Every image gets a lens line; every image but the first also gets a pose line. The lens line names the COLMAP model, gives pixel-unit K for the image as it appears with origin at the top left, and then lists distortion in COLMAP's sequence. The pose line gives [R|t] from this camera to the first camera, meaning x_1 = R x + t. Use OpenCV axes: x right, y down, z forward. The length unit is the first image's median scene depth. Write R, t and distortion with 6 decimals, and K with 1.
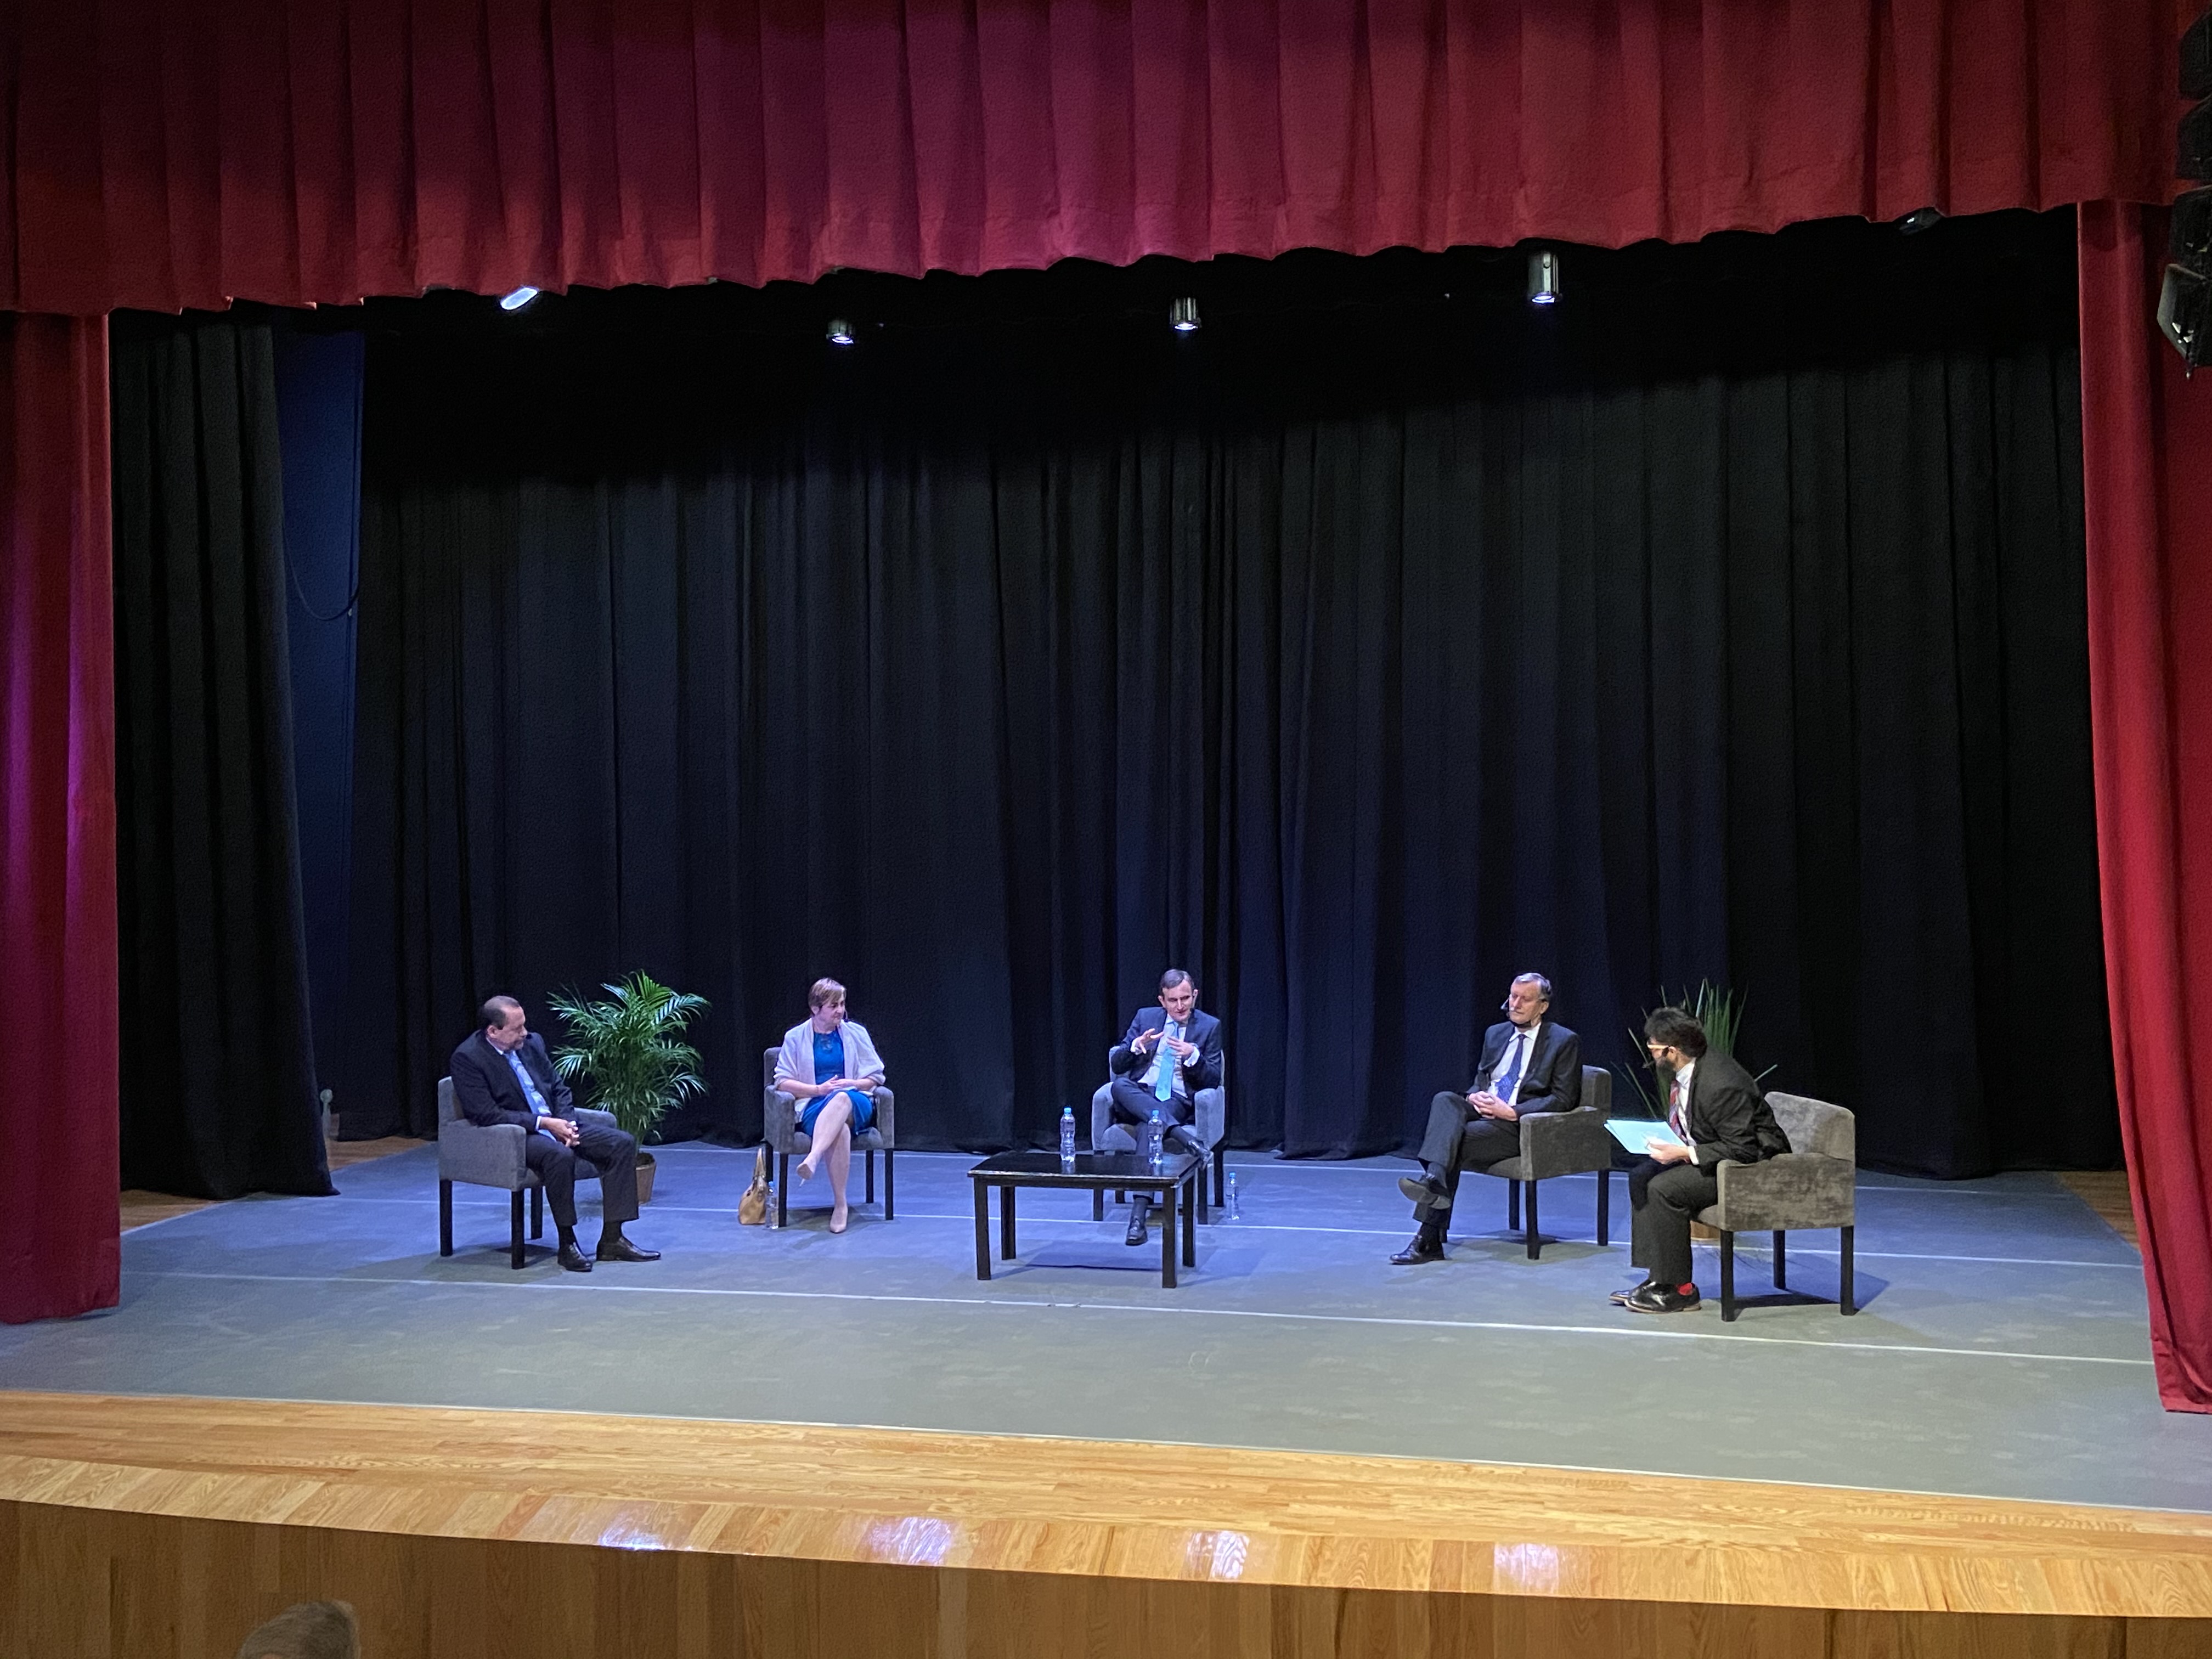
lens RADIAL K [[2318.7, 0, 1108.3], [0, 2318.7, 824.3], [0, 0, 1]] dist [0.066700, 0.000000]
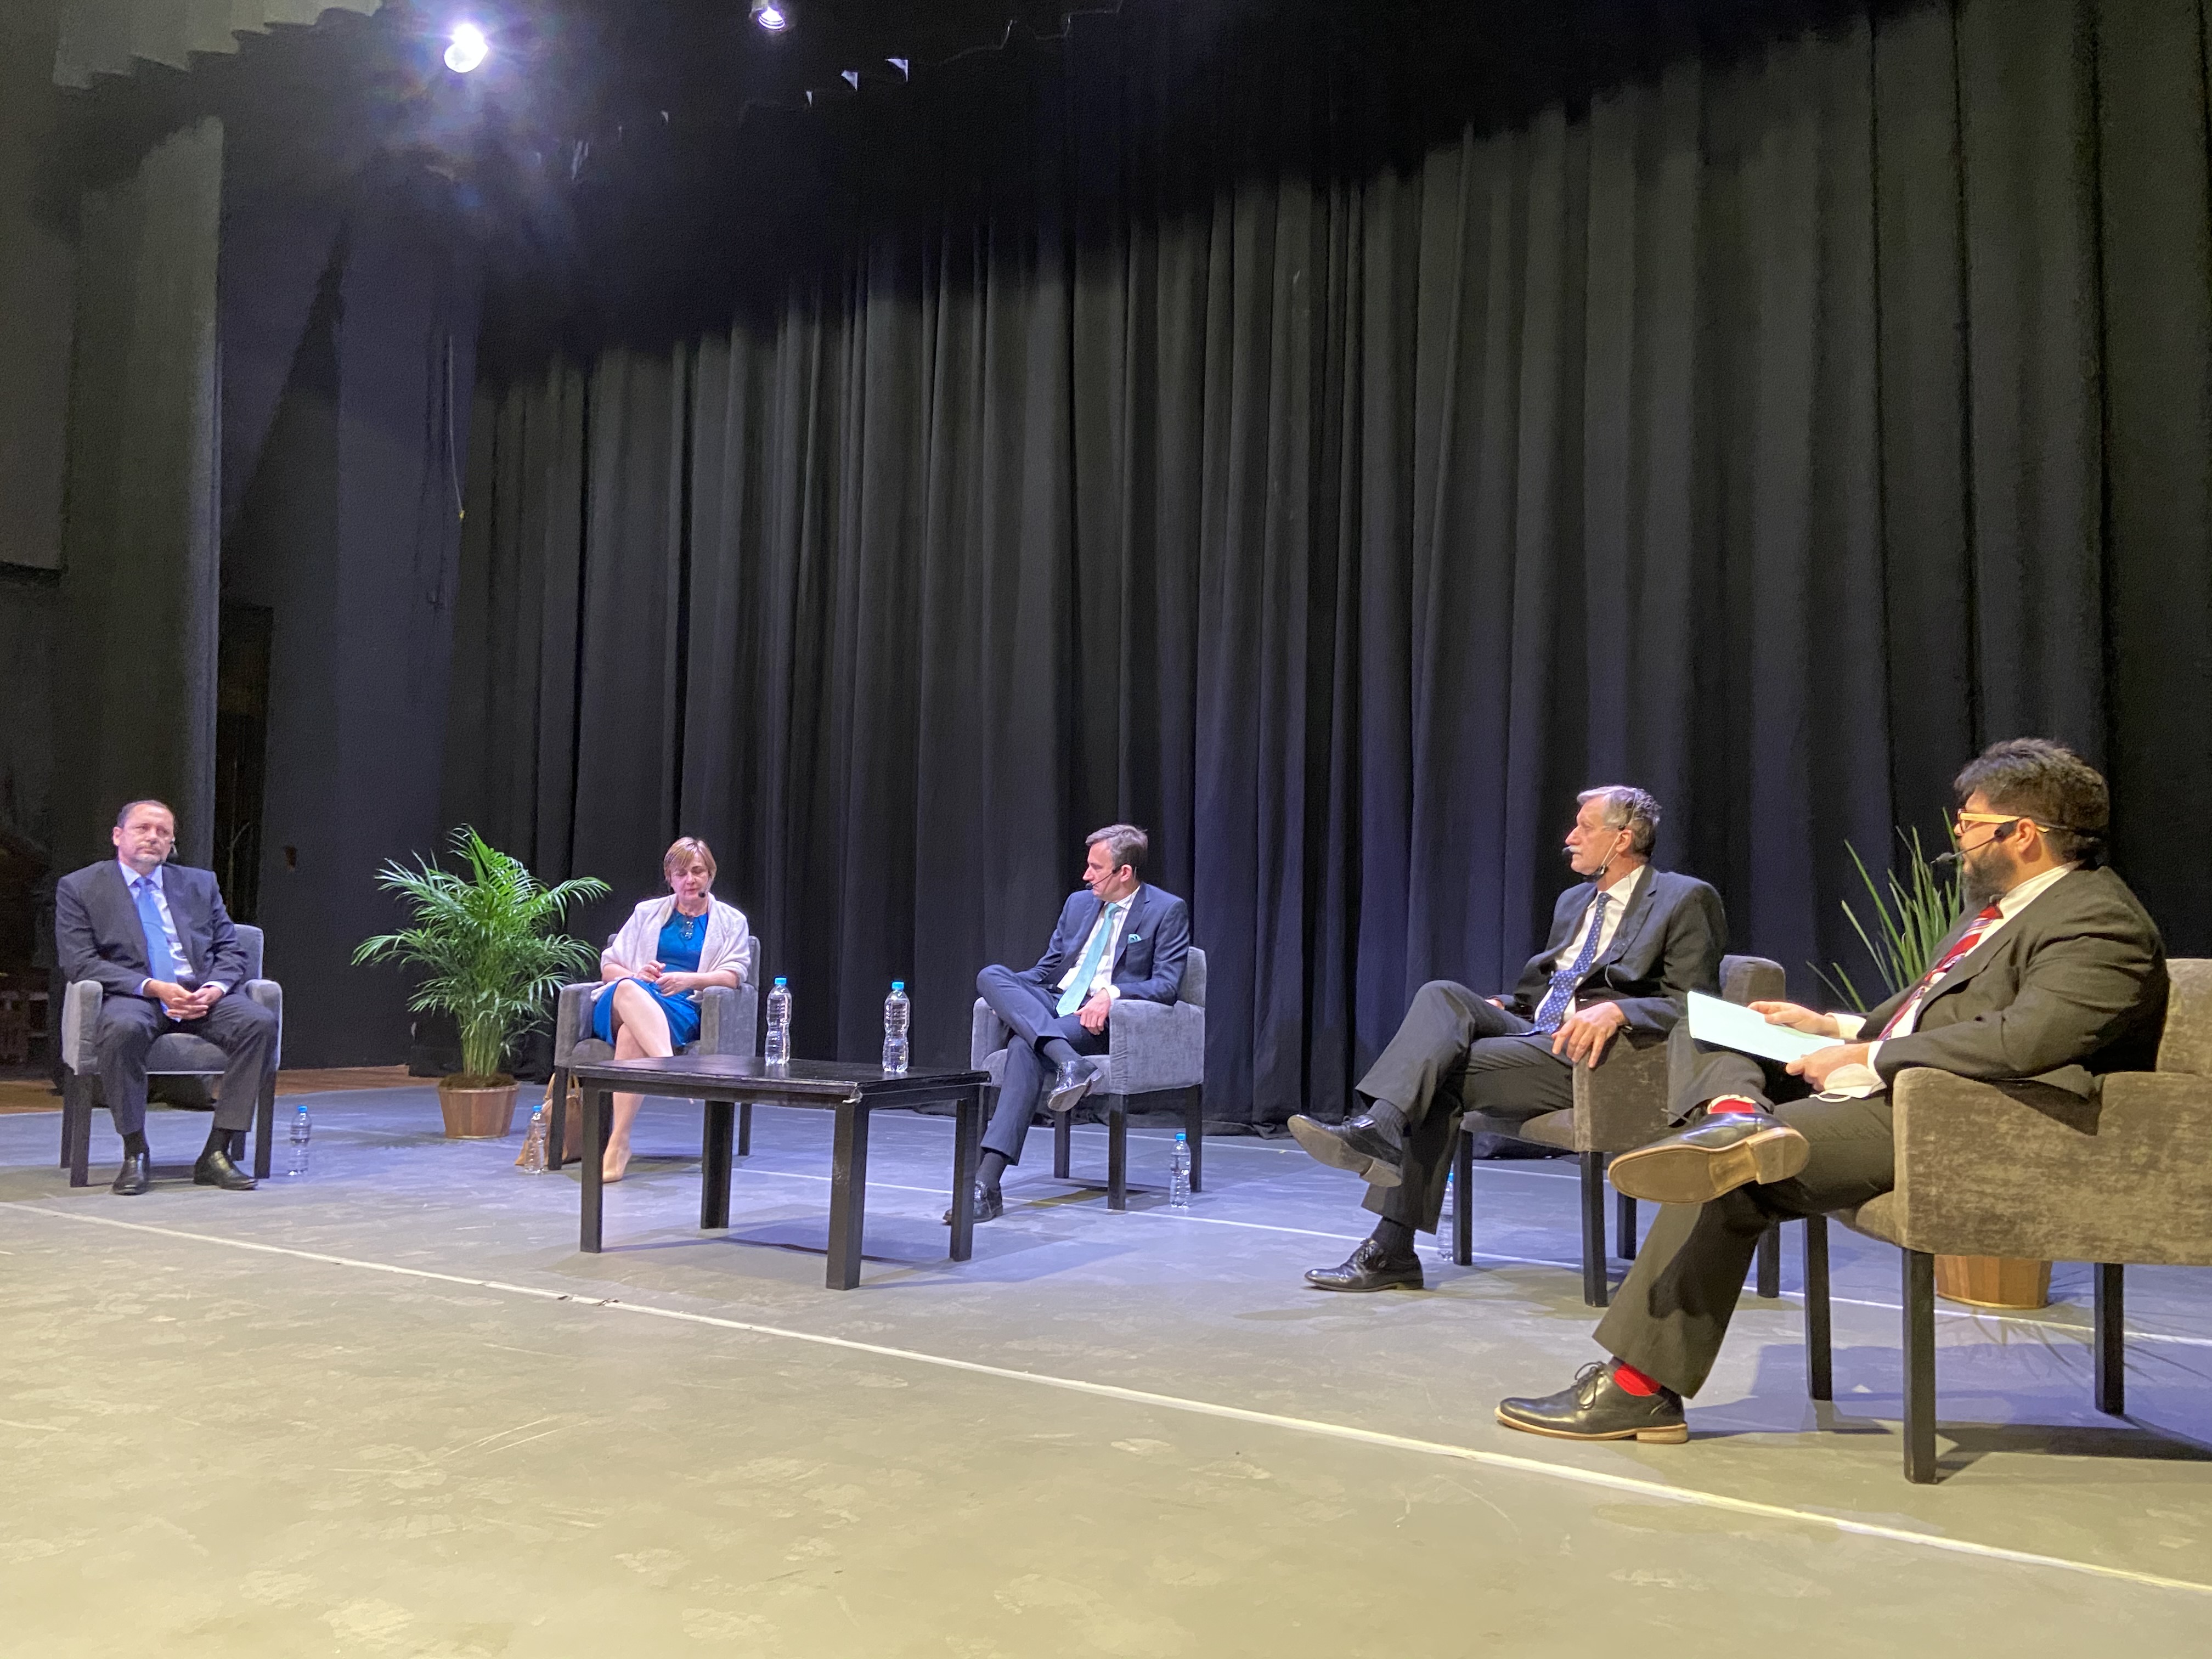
lens RADIAL K [[1724.6, 0, 1098.5], [0, 1724.6, 839.6], [0, 0, 1]] dist [0.021088, -0.006581]
pose [[0.946371, 0.006795, -0.323010, 0.195690], [-0.031885, 0.996862, -0.072448, 0.111485], [0.321504, 0.078862, 0.943619, 0.575367]]
